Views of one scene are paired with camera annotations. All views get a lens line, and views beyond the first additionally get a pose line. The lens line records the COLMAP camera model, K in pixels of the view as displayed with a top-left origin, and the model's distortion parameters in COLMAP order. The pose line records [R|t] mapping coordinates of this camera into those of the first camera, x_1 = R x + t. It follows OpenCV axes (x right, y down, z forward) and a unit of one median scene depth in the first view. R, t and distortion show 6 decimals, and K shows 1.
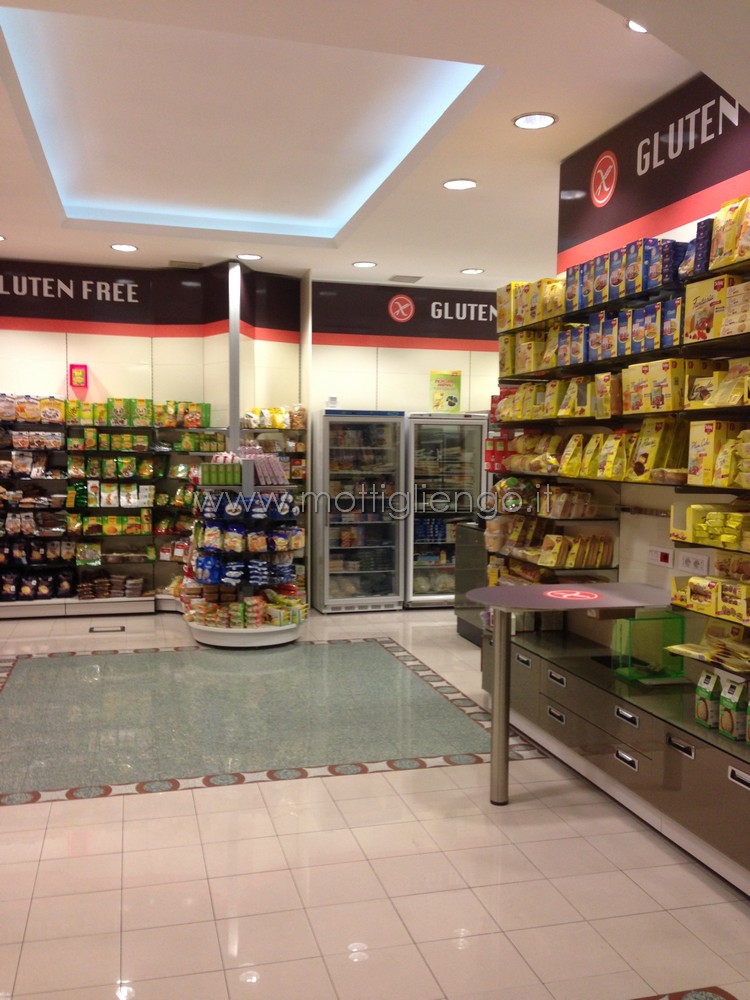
lens RADIAL K [[917.0, 0, 375.0], [0, 917.0, 500.0], [0, 0, 1]] dist [0.083599, 0.016110]
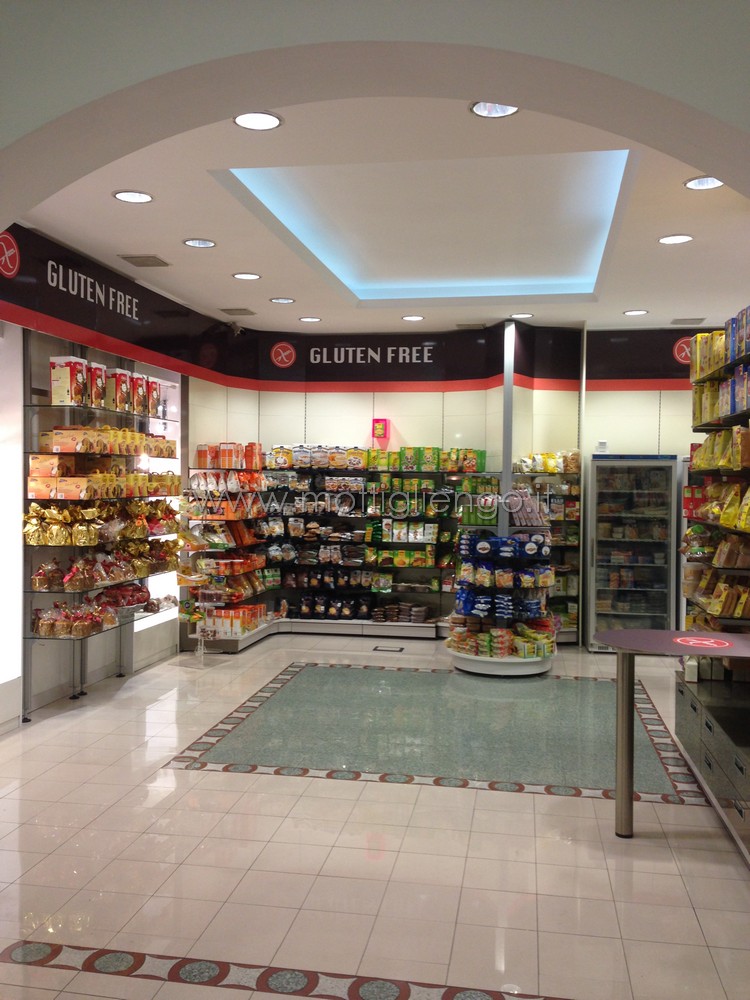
lens RADIAL K [[917.0, 0, 375.0], [0, 917.0, 500.0], [0, 0, 1]] dist [0.083599, 0.016110]
pose [[0.909878, 0.008294, -0.414793, 0.156465], [-0.024527, 0.999127, -0.033822, -0.005534], [0.414151, 0.040948, 0.909287, -0.047907]]
